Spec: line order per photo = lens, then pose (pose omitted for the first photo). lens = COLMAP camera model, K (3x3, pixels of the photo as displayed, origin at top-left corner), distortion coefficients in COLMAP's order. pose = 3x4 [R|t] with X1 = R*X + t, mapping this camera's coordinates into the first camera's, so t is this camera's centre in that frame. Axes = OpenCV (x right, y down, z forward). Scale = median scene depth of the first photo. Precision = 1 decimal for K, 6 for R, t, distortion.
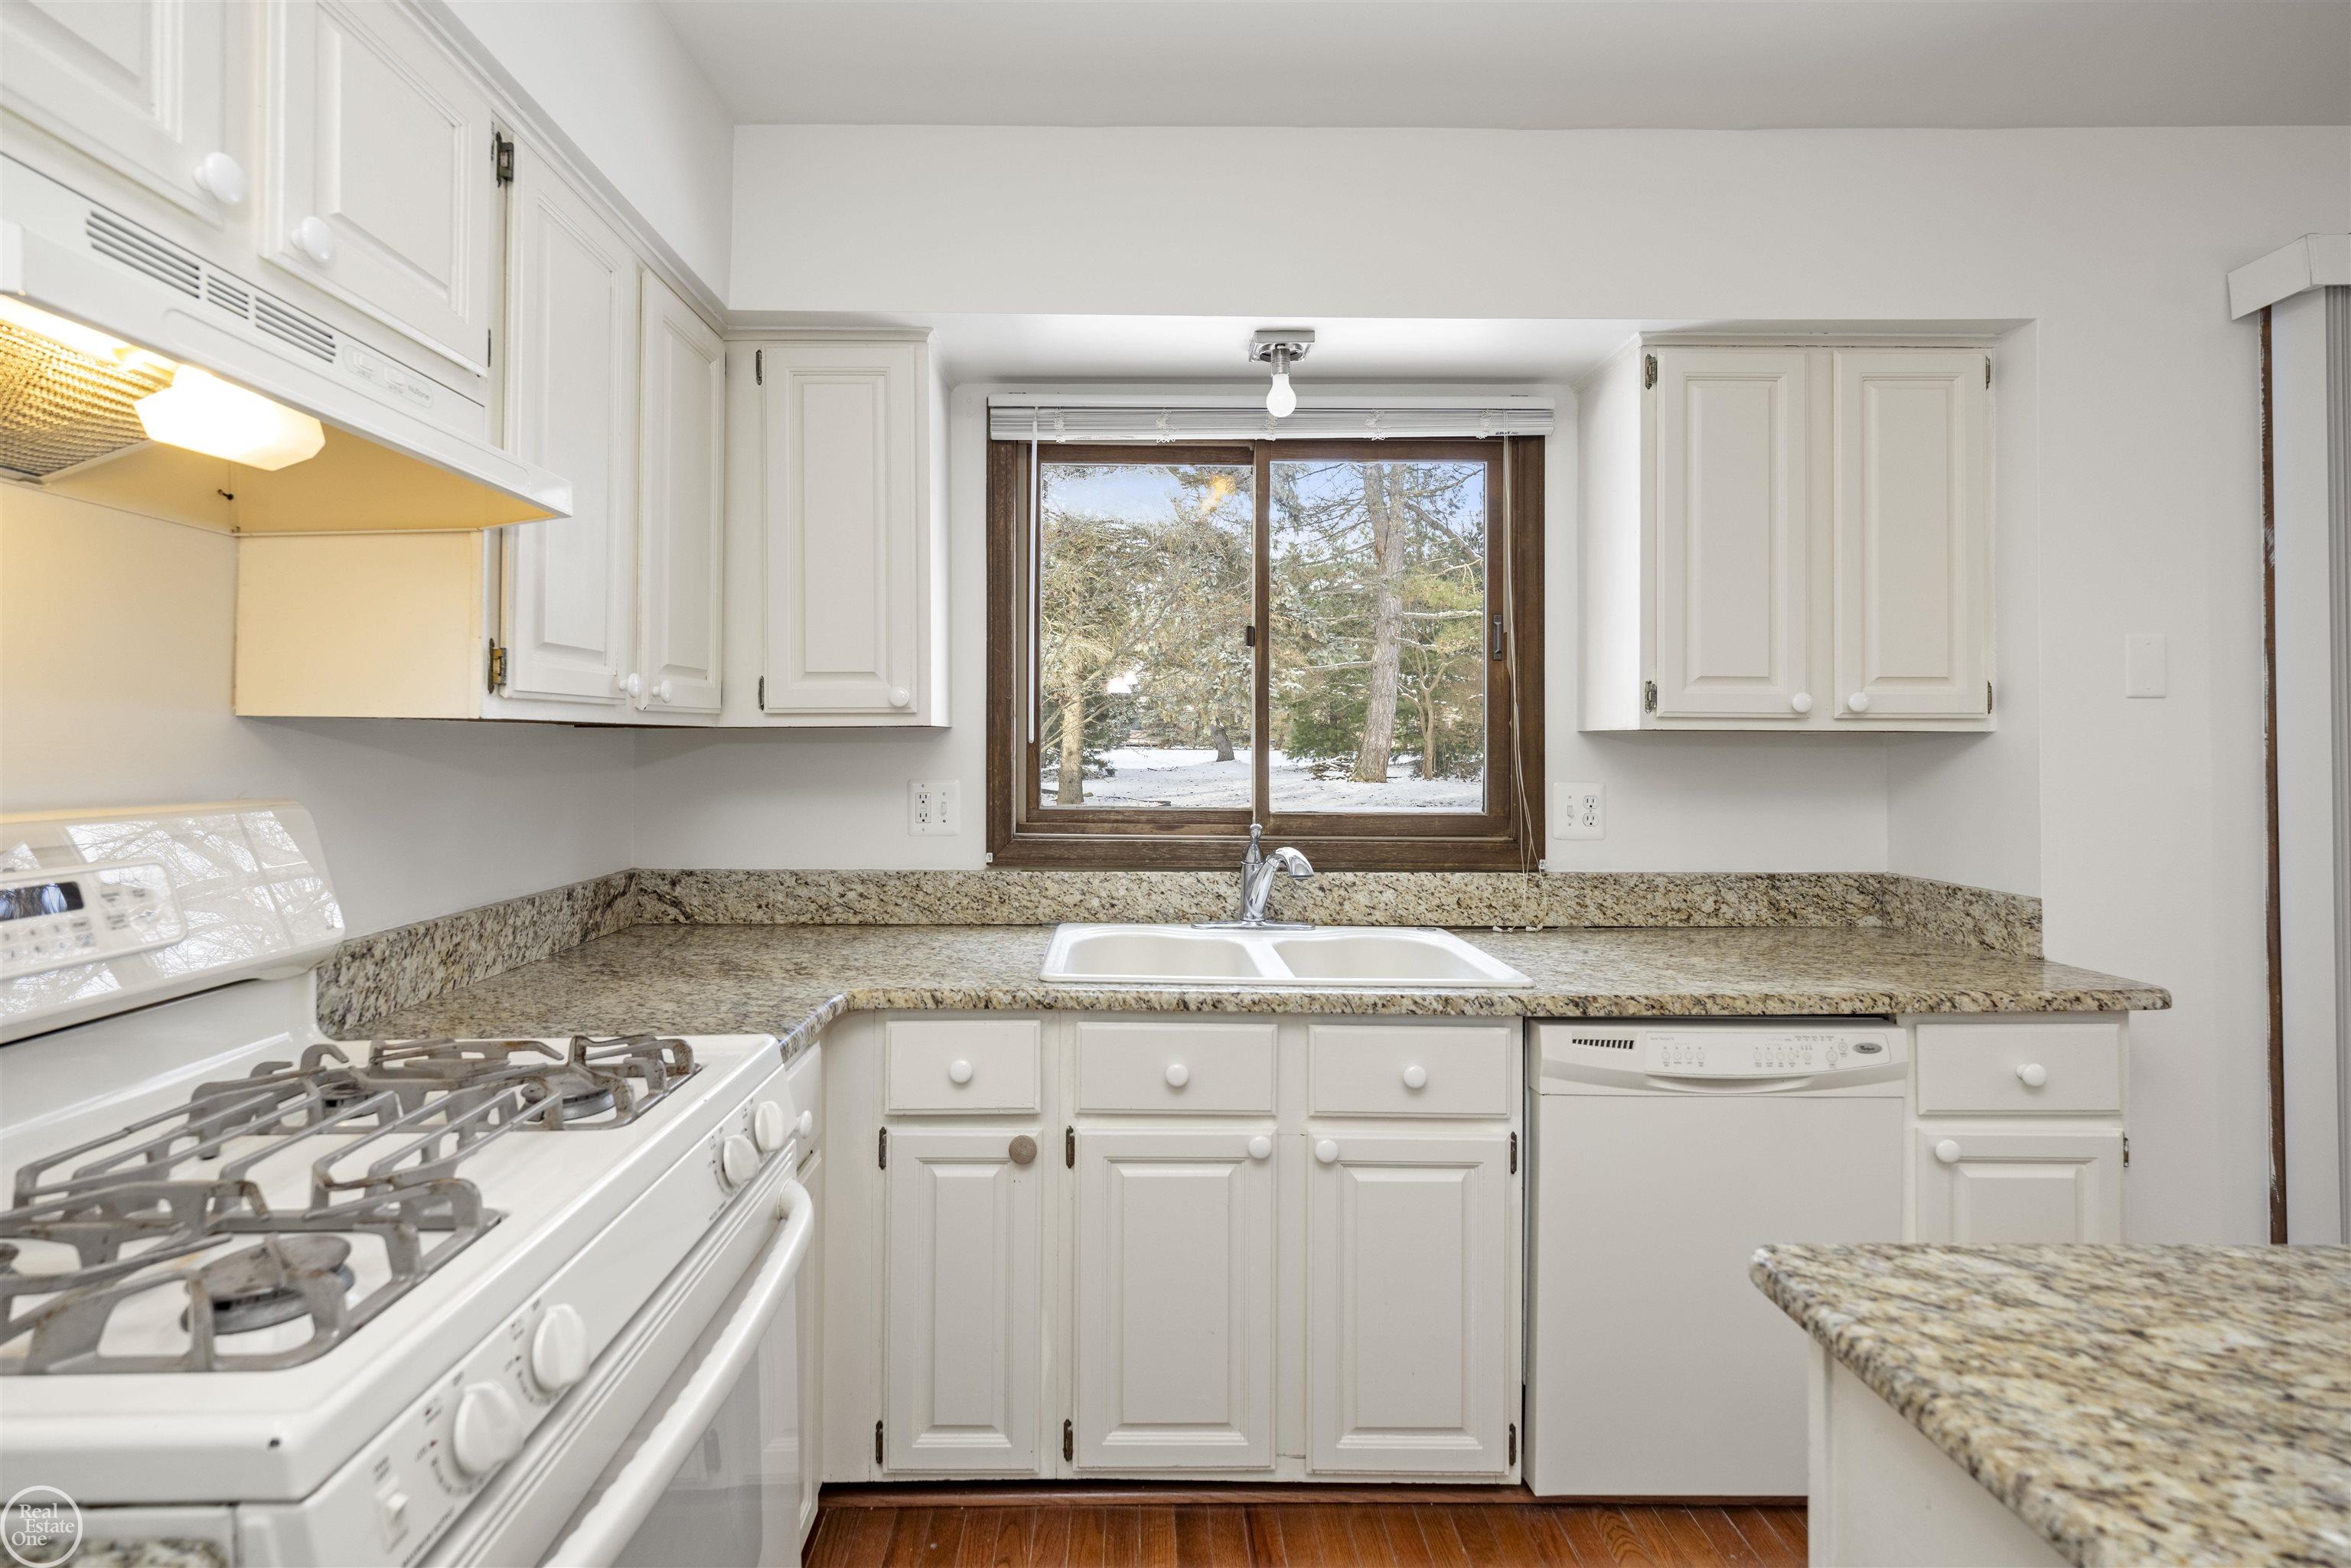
lens RADIAL K [[1076.1, 0, 1123.9], [0, 1076.1, 734.6], [0, 0, 1]] dist [0.002438, -0.001855]
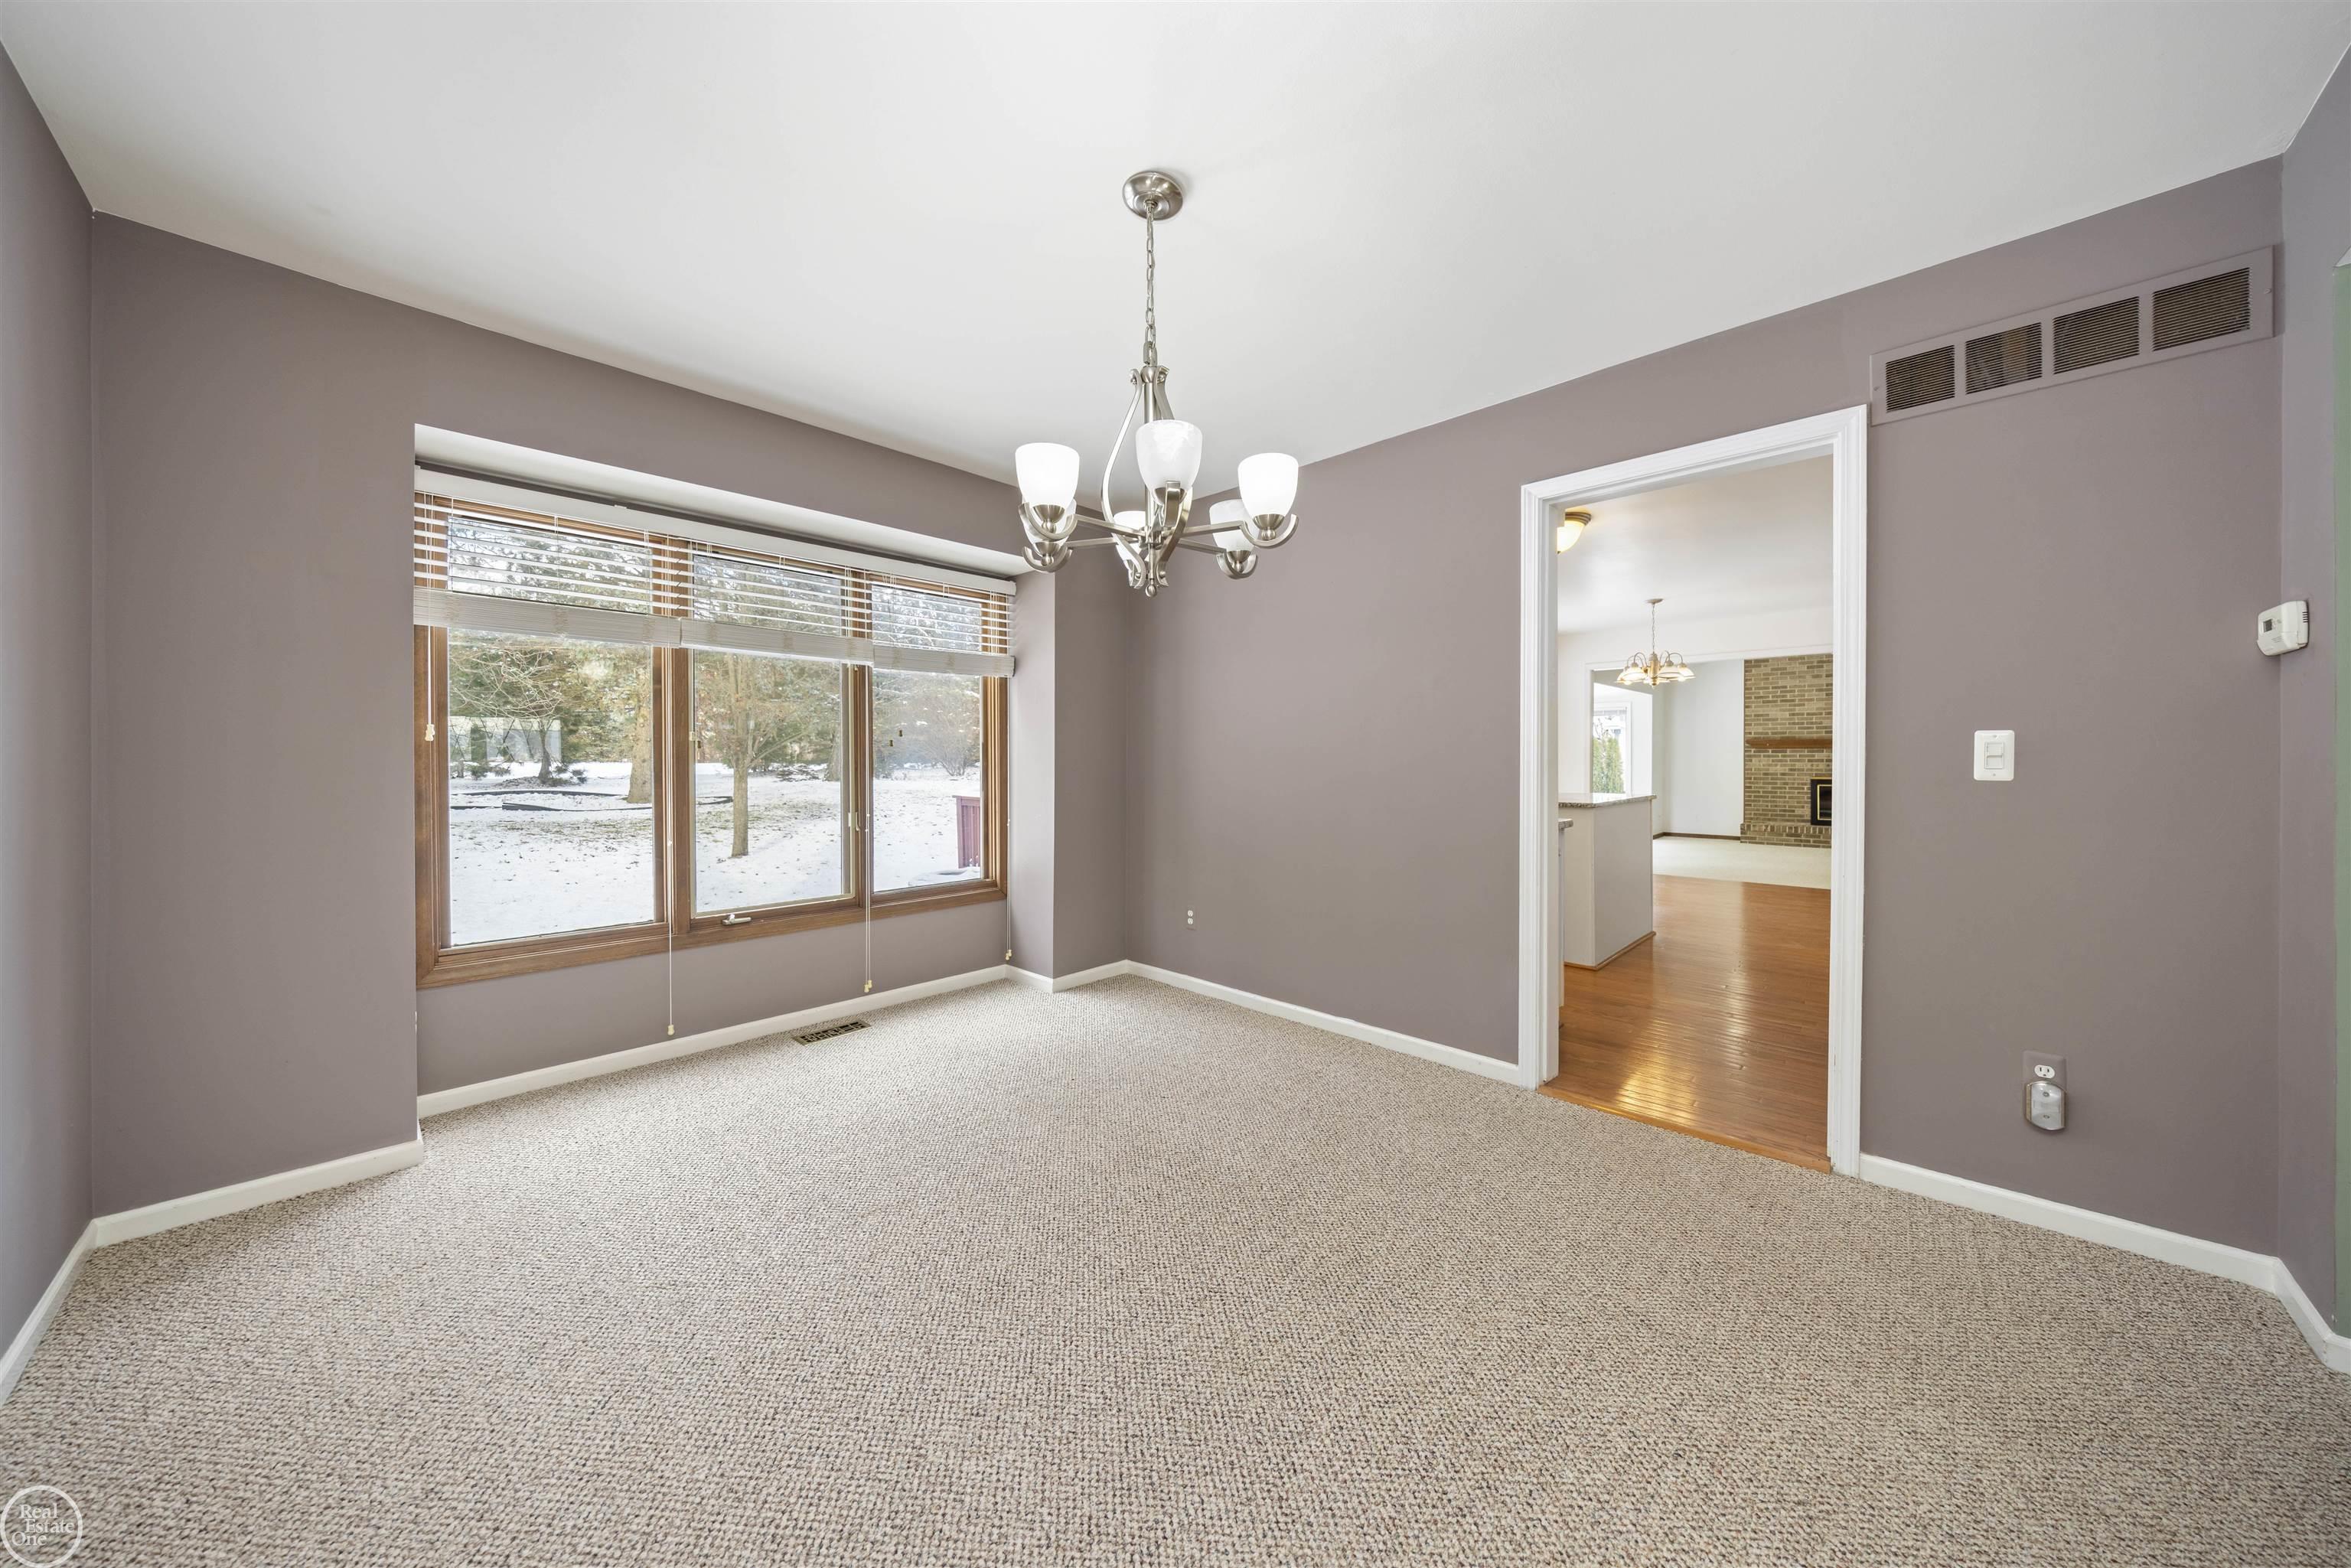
lens RADIAL K [[777.9, 0, 1182.0], [0, 777.9, 767.8], [0, 0, 1]] dist [-0.011741, -0.000352]
pose [[0.687873, -0.010006, 0.725762, -2.032297], [-0.003077, 0.999856, 0.016702, 0.069488], [-0.725825, -0.013722, 0.687743, -0.537193]]
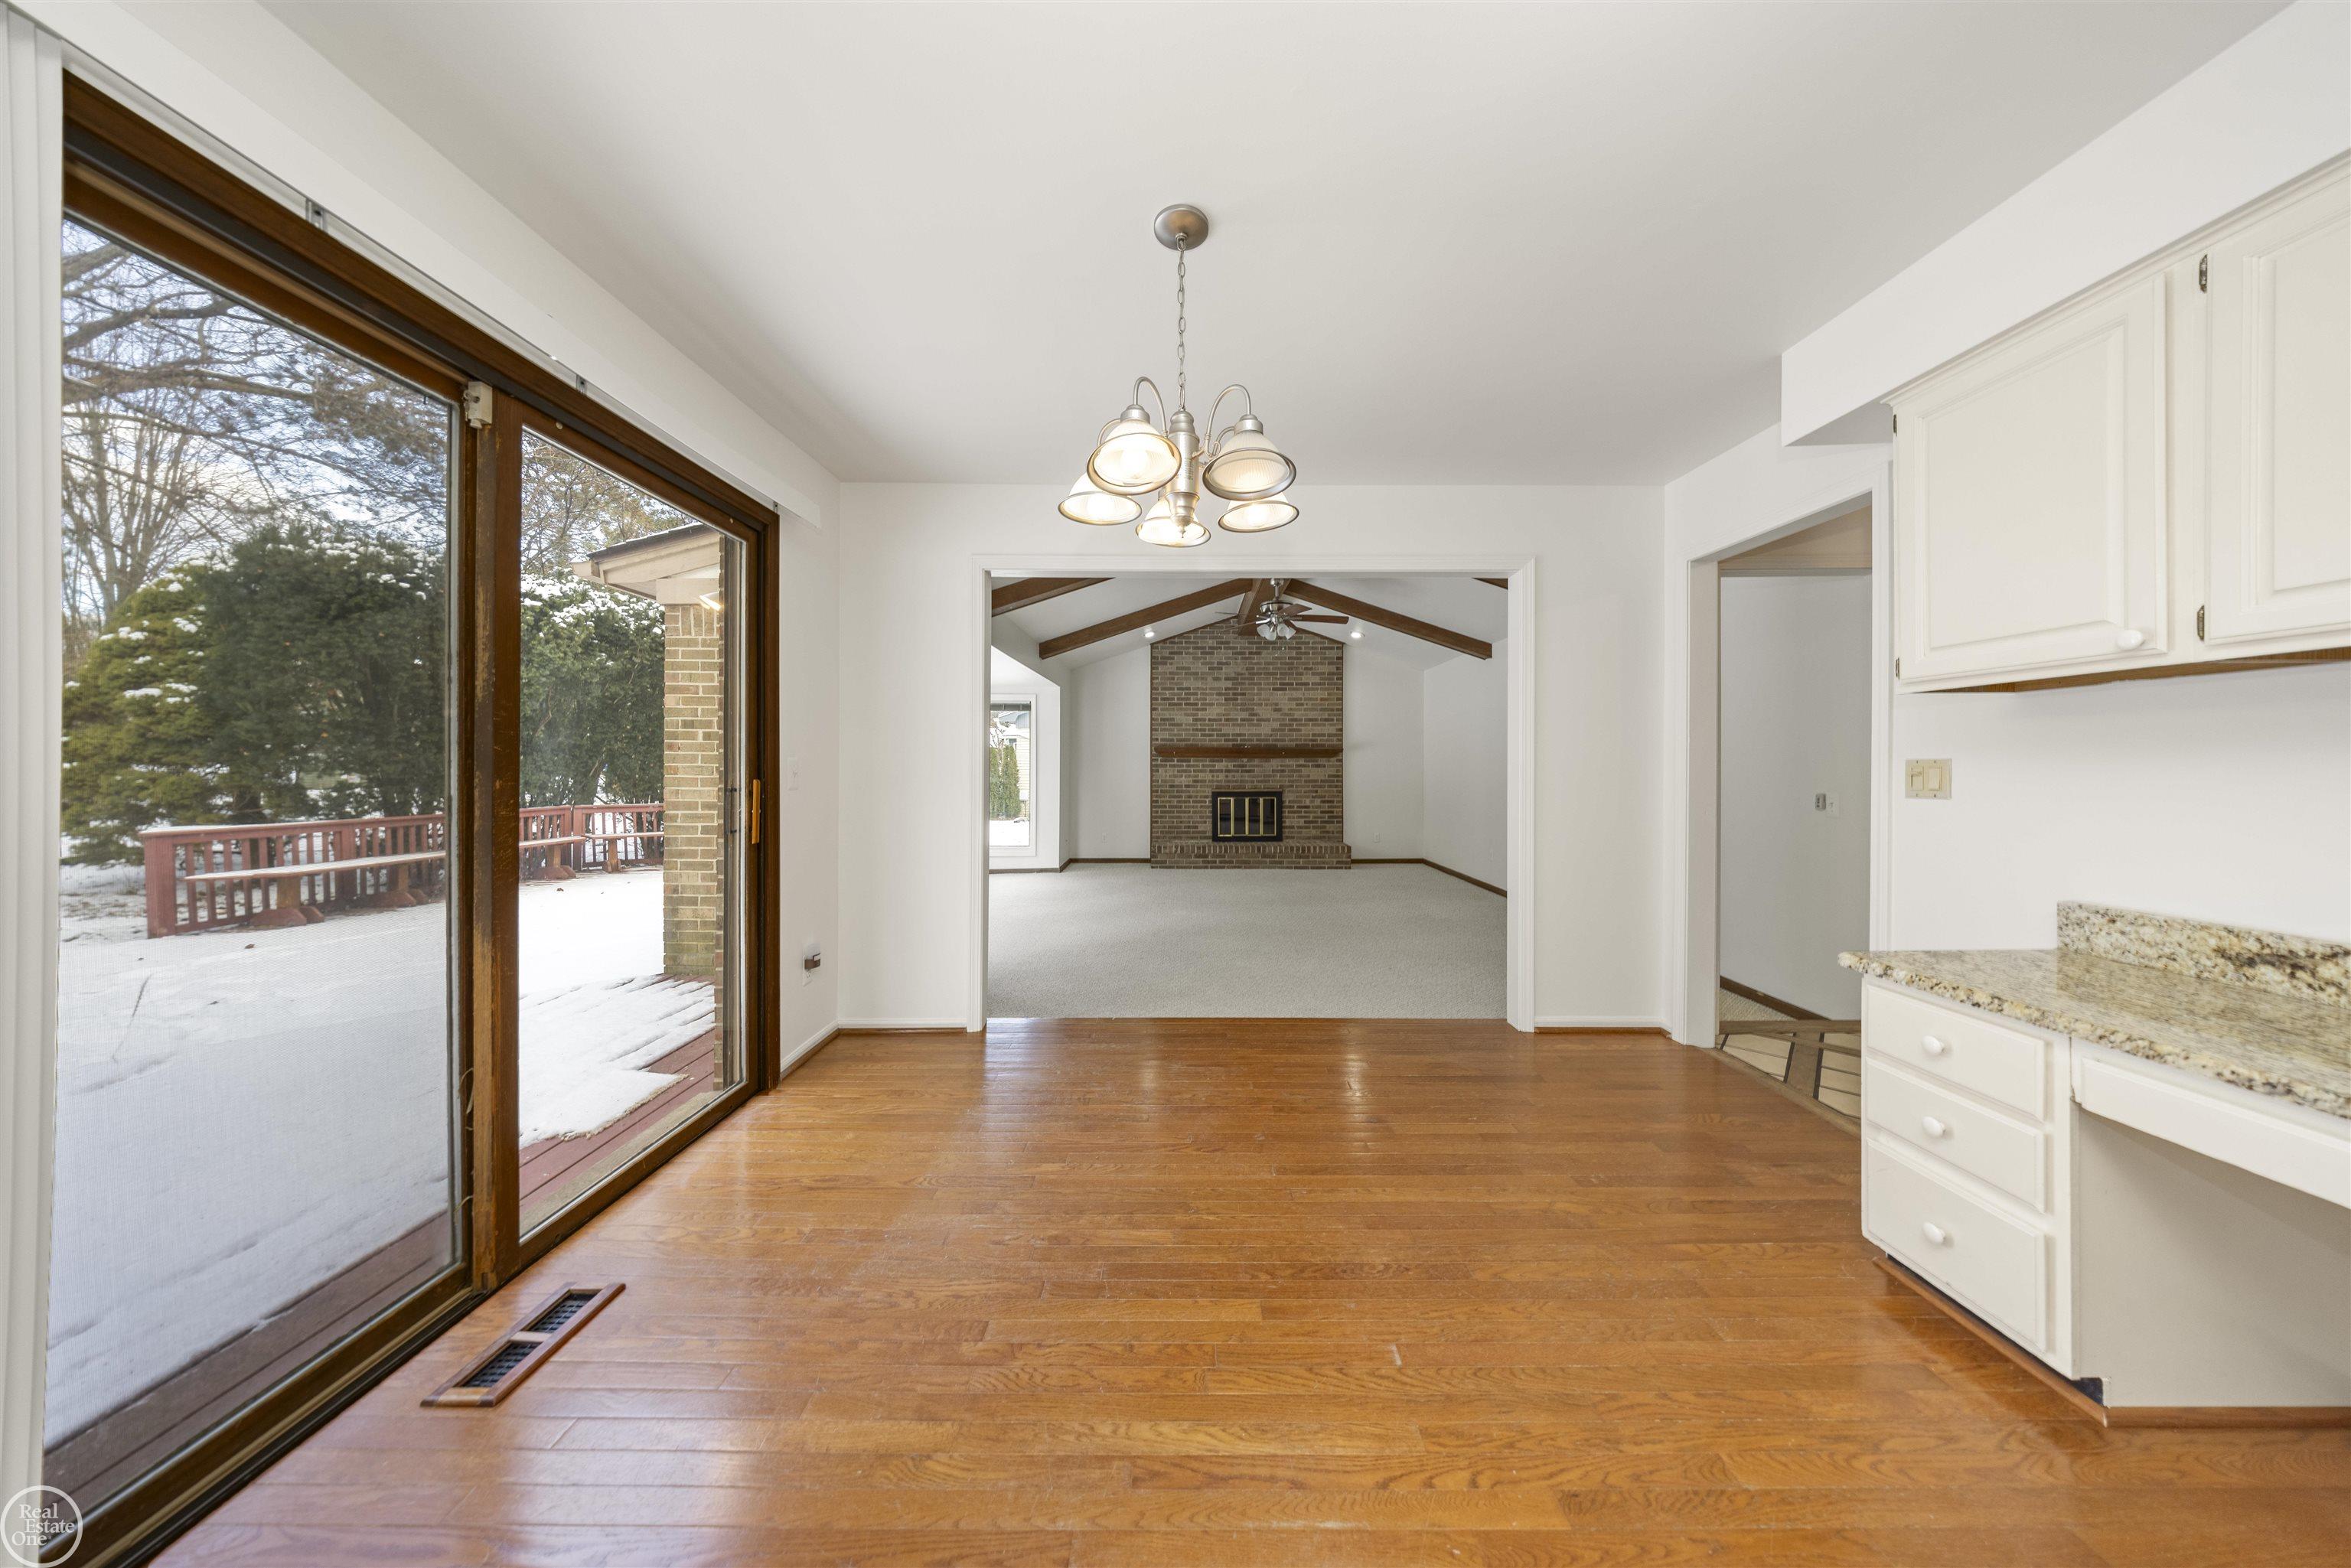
lens RADIAL K [[680.2, 0, 1187.3], [0, 680.2, 765.1], [0, 0, 1]] dist [-0.005188, 0.000089]
pose [[-0.009440, -0.001431, 0.999954, 0.752086], [-0.008580, 0.999962, 0.001350, 0.052597], [-0.999919, -0.008567, -0.009452, 0.228081]]
